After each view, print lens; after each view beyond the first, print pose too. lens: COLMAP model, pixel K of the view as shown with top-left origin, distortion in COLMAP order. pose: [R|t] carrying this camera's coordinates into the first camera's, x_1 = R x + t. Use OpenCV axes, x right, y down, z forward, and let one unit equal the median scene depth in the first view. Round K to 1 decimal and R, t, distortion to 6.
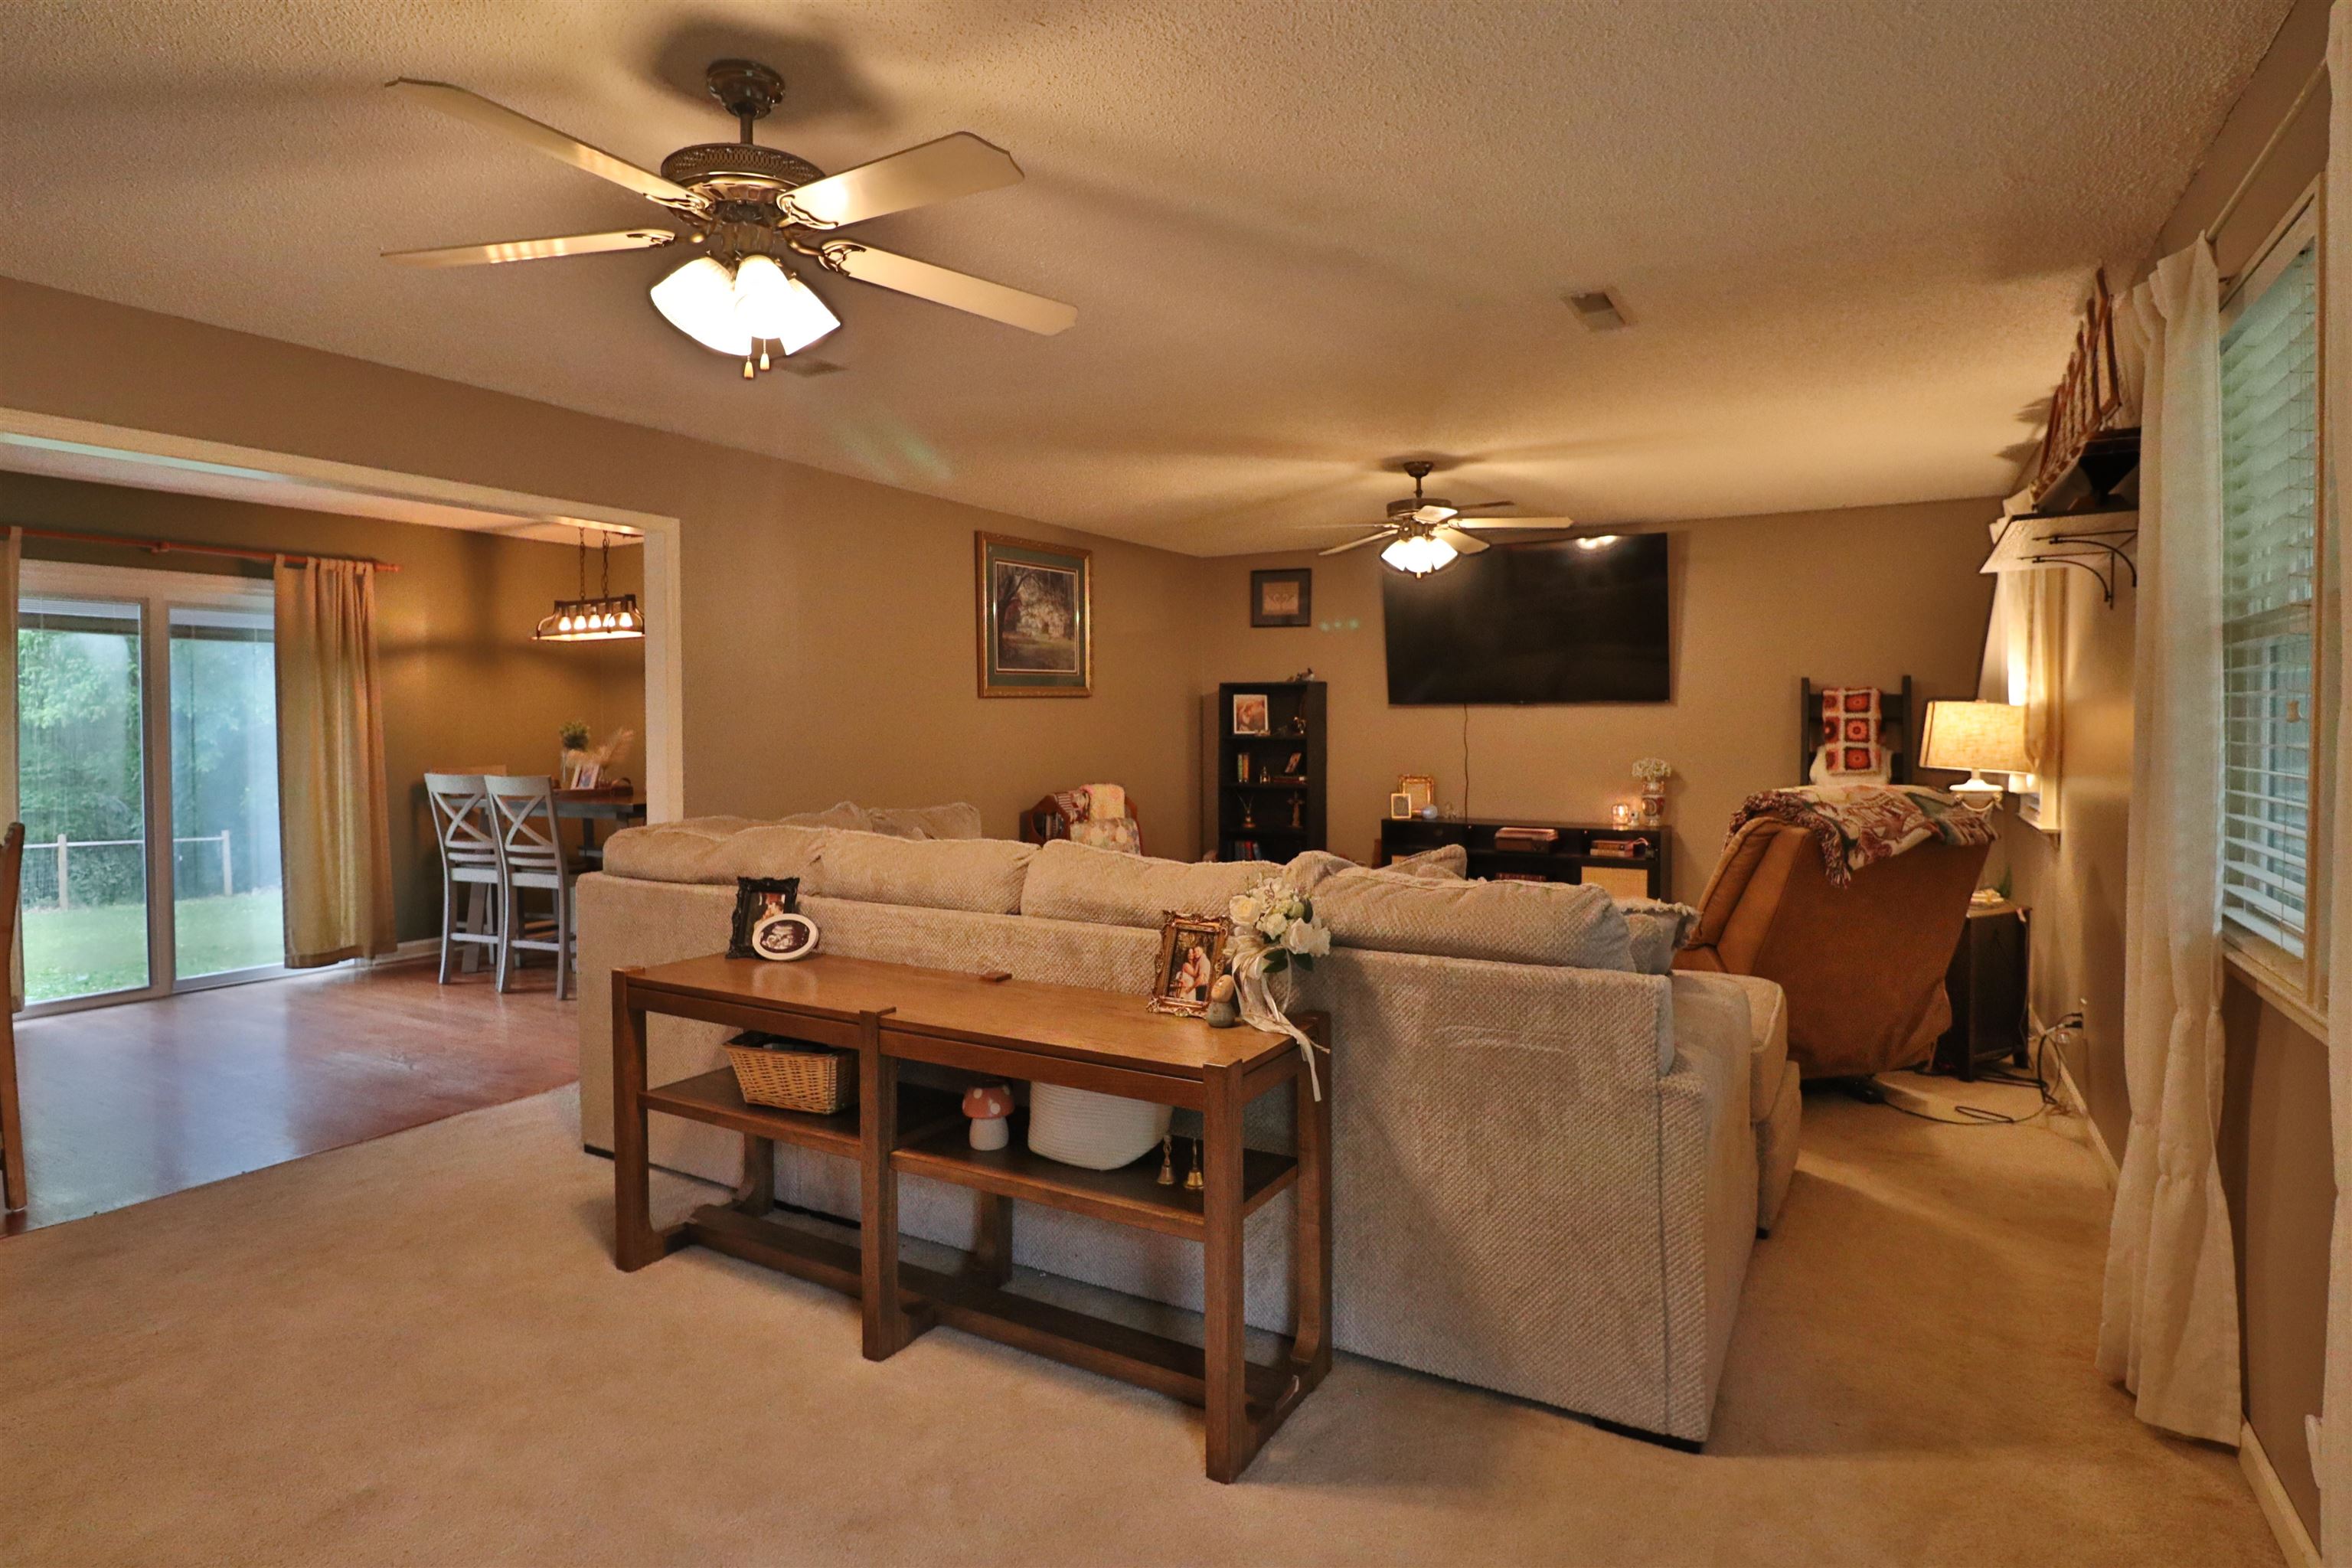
lens RADIAL K [[1208.9, 0, 1186.3], [0, 1208.9, 771.7], [0, 0, 1]] dist [-0.000044, -0.012820]
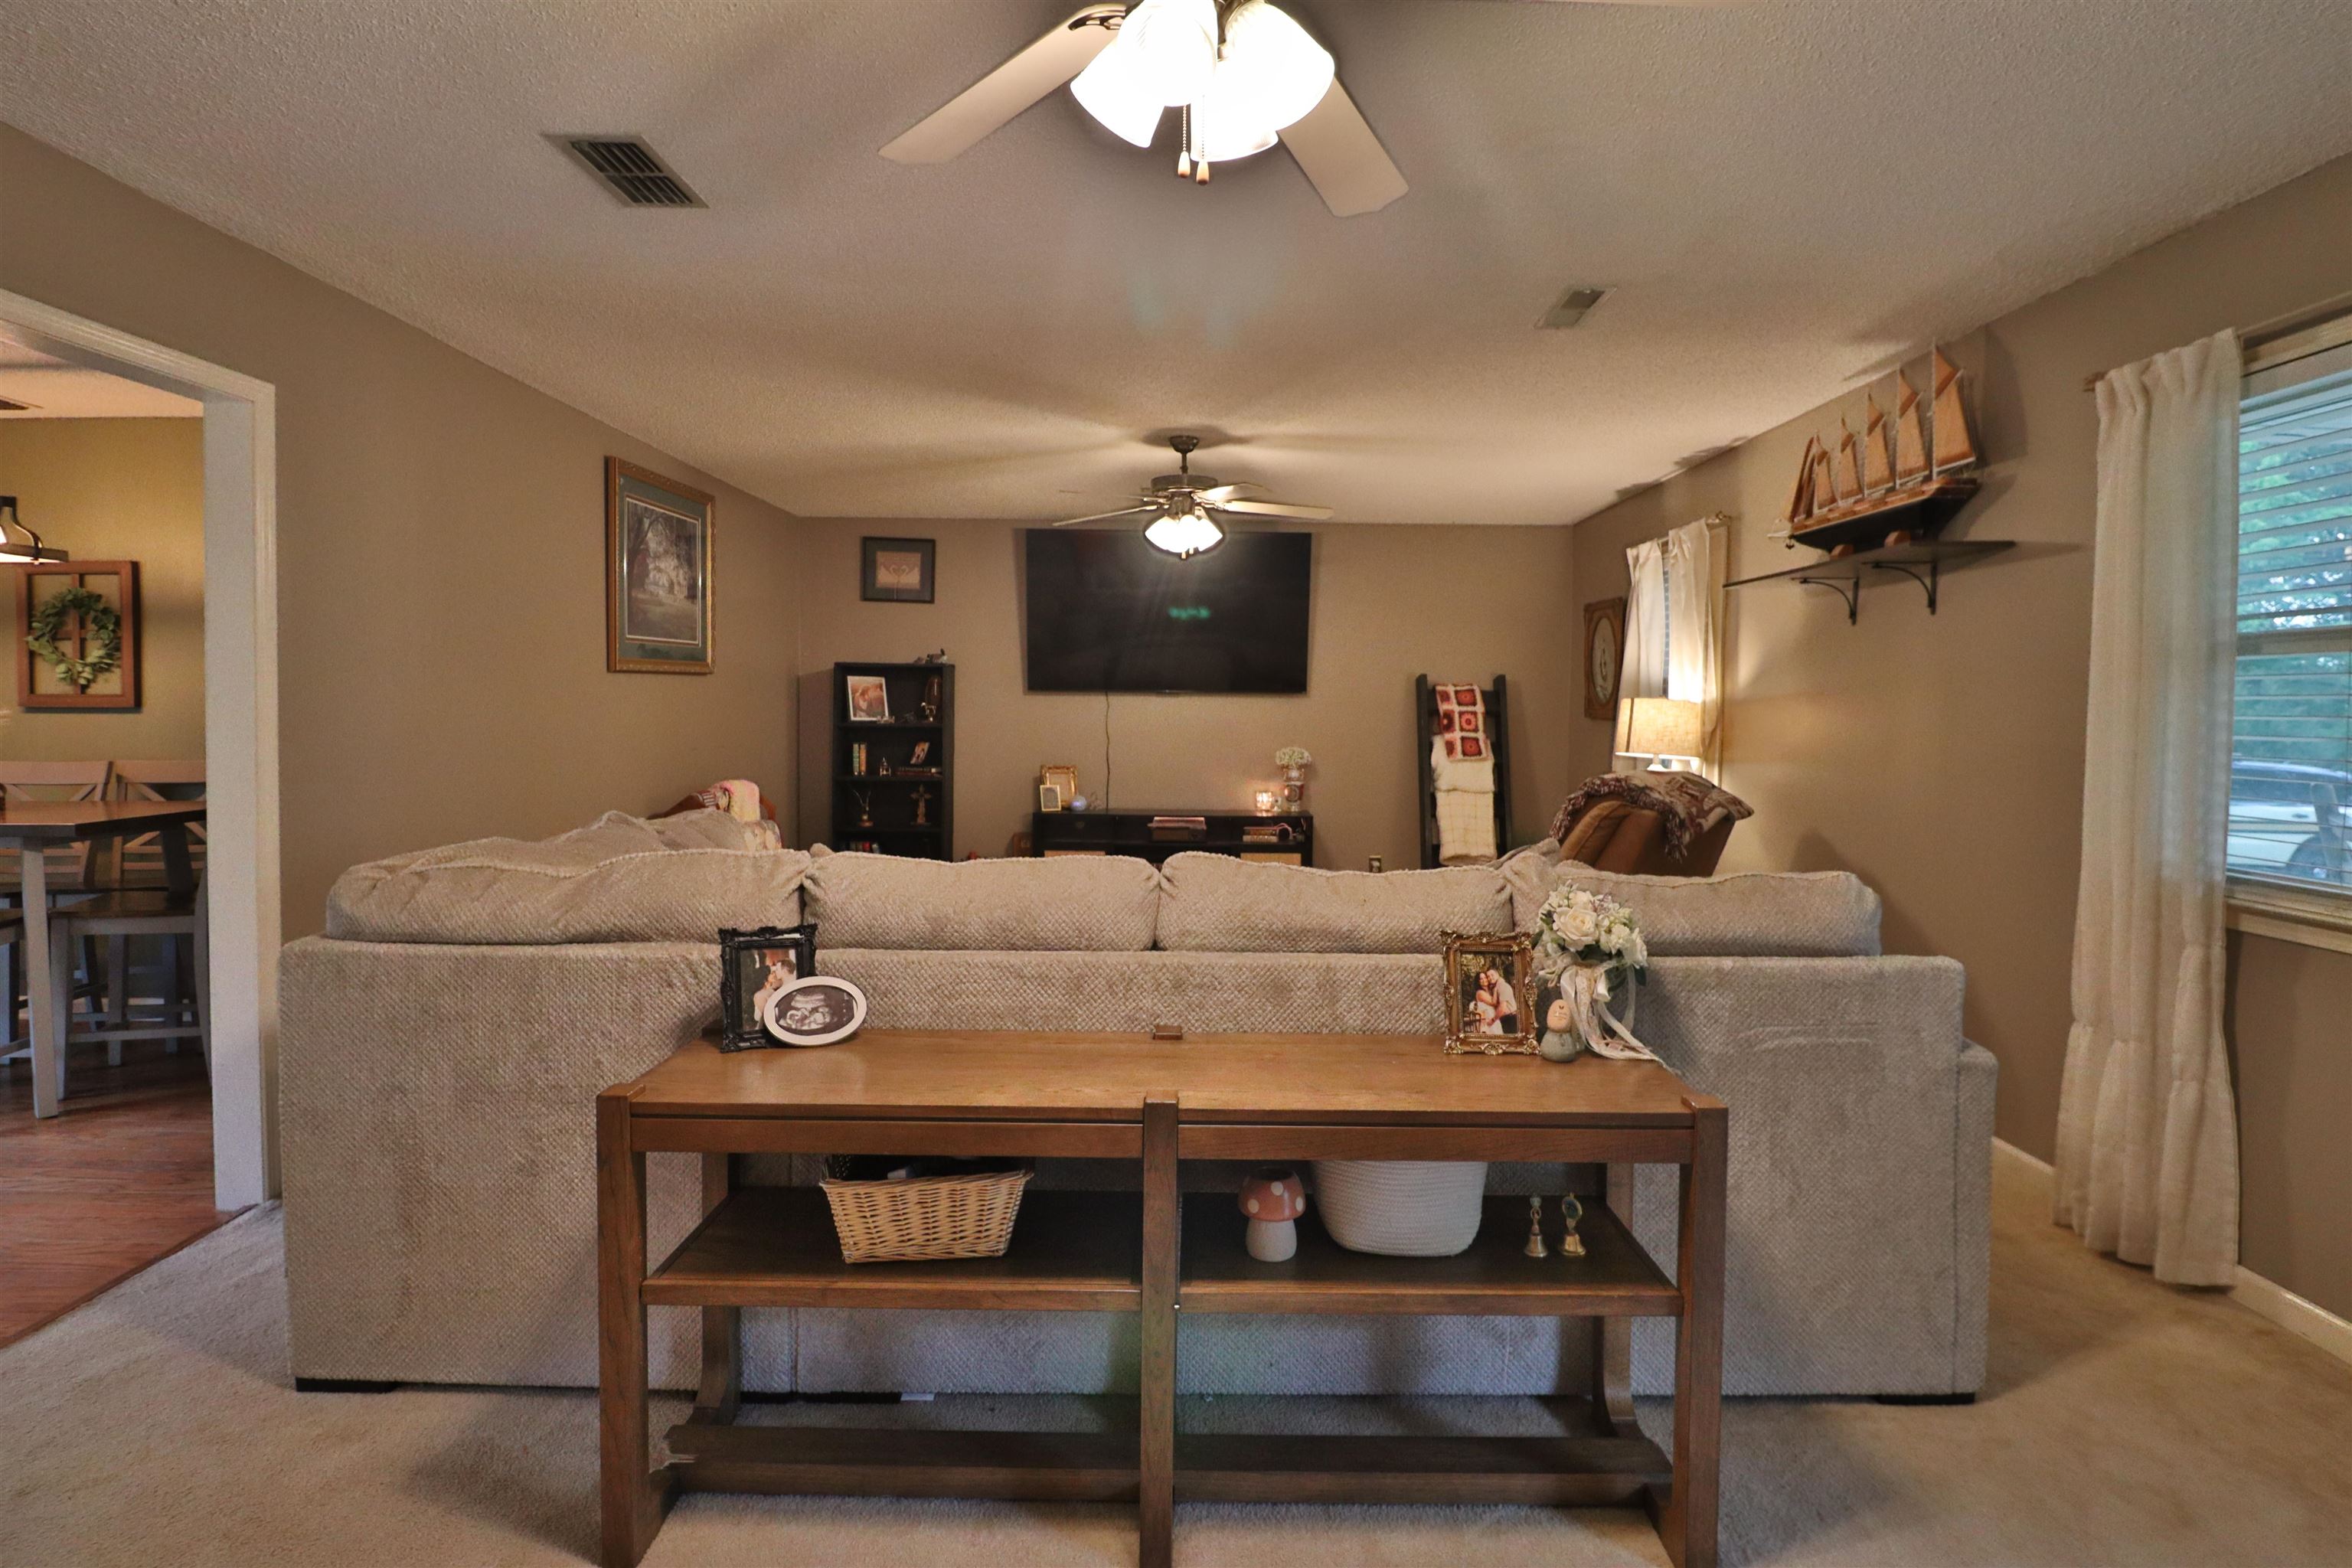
lens RADIAL K [[1208.9, 0, 1179.2], [0, 1208.9, 766.7], [0, 0, 1]] dist [-0.000044, -0.012820]
pose [[0.870448, -0.010763, 0.492142, -0.295041], [0.008099, 0.999939, 0.007543, -0.003545], [-0.492193, -0.002581, 0.870482, 0.179637]]
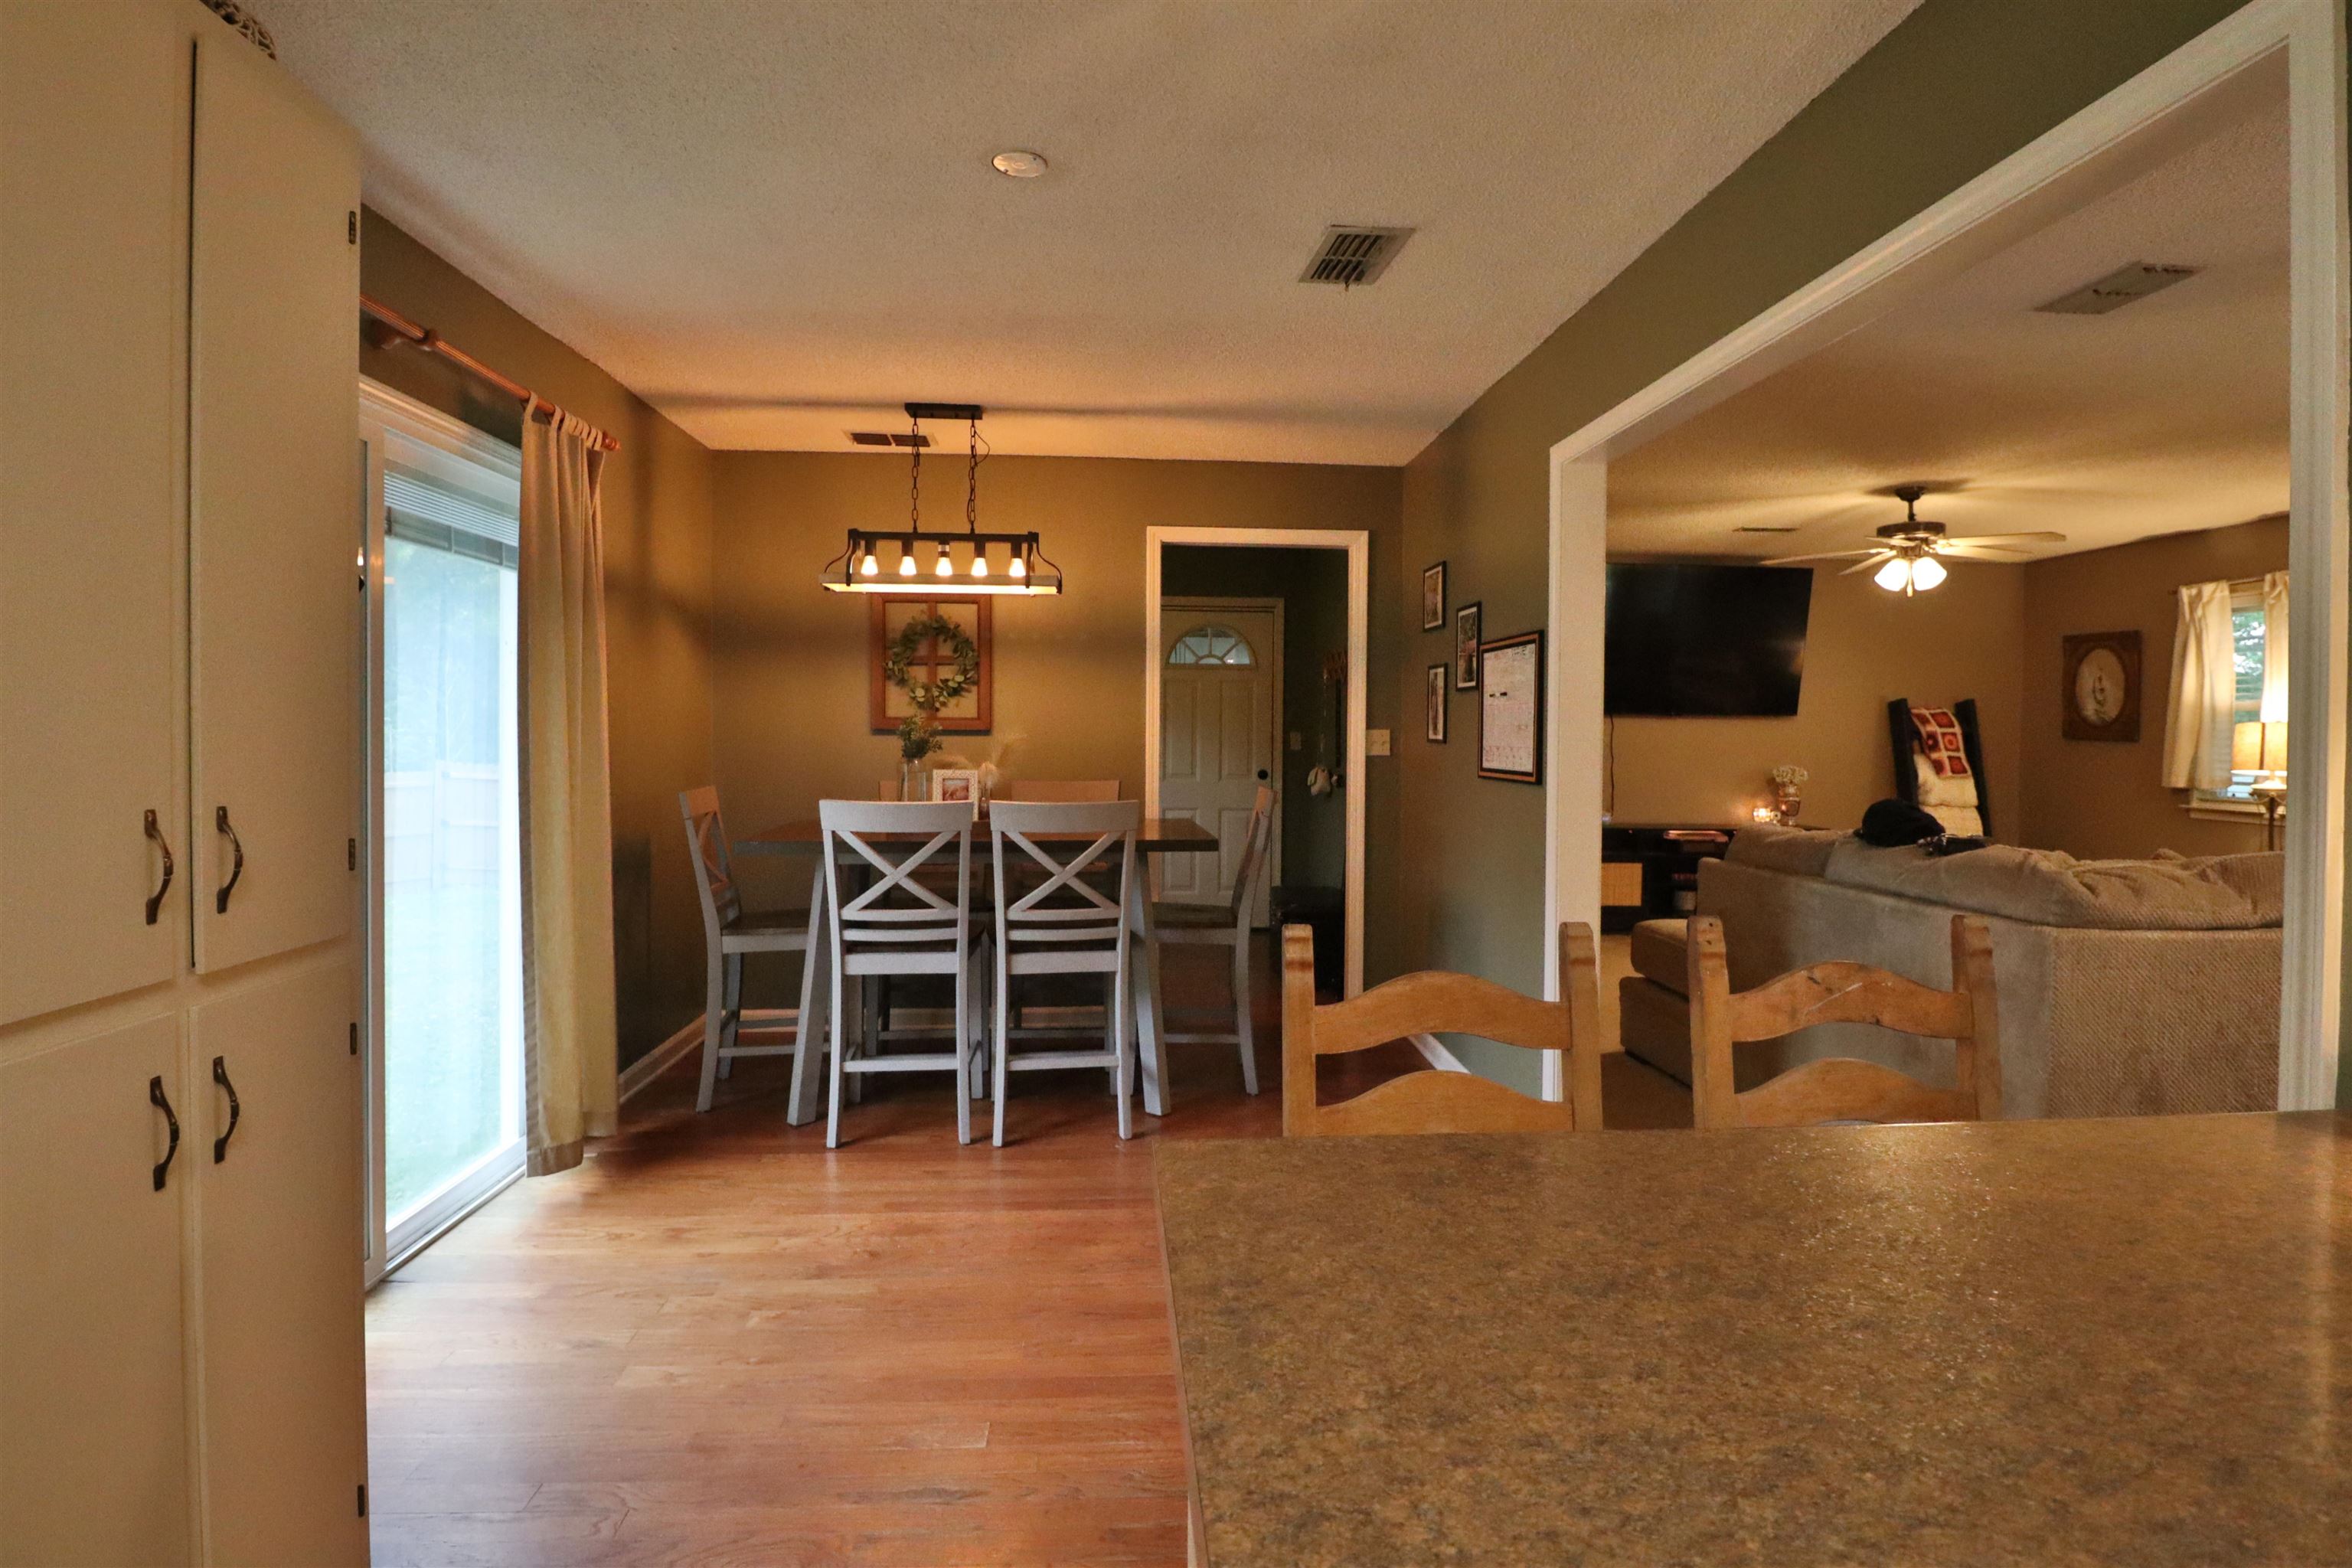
lens RADIAL K [[1208.9, 0, 1174.4], [0, 1208.9, 766.4], [0, 0, 1]] dist [-0.000044, -0.012820]
pose [[0.840215, -0.005266, 0.542228, -0.966431], [0.008322, 0.999960, -0.003185, -0.014823], [-0.542190, 0.007188, 0.840225, 0.482728]]
